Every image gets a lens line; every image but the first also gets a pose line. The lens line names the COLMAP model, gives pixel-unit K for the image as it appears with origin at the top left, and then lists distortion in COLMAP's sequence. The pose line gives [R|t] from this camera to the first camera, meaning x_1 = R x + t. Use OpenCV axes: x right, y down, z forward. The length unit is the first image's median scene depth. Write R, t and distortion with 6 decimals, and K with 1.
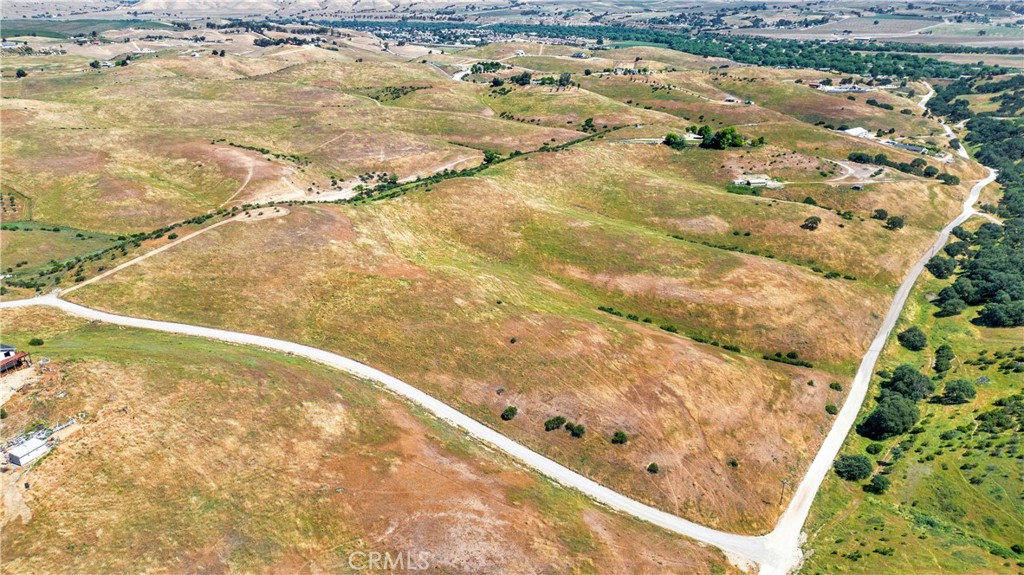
lens RADIAL K [[730.2, 0, 512.0], [0, 730.2, 287.5], [0, 0, 1]] dist [0.067567, -0.061161]
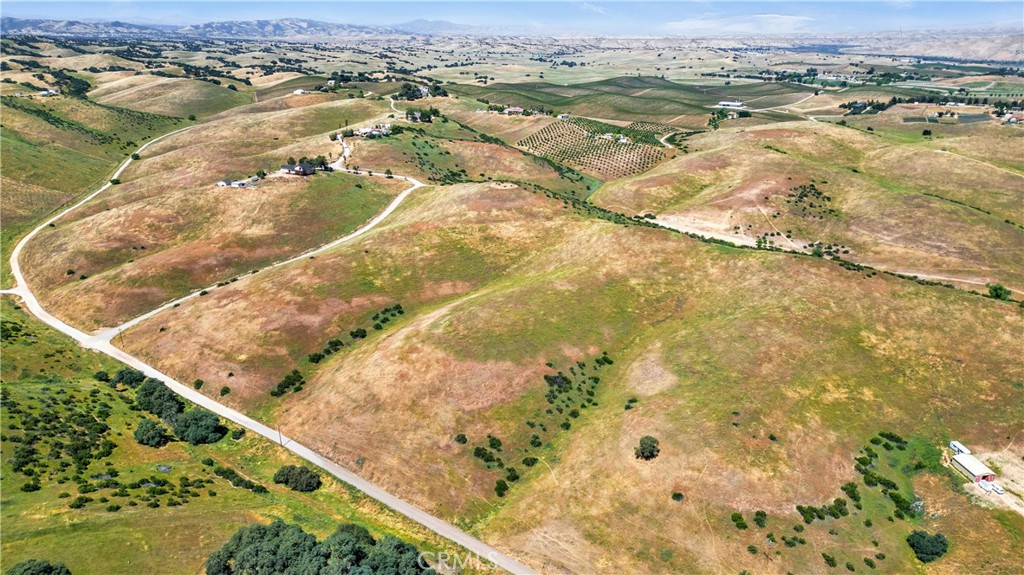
lens RADIAL K [[730.2, 0, 512.0], [0, 730.2, 287.5], [0, 0, 1]] dist [0.067567, -0.061161]
pose [[-0.056414, 0.333126, -0.941193, 0.634363], [-0.390119, 0.860396, 0.327912, -0.237293], [0.919035, 0.385676, 0.081420, 0.567588]]
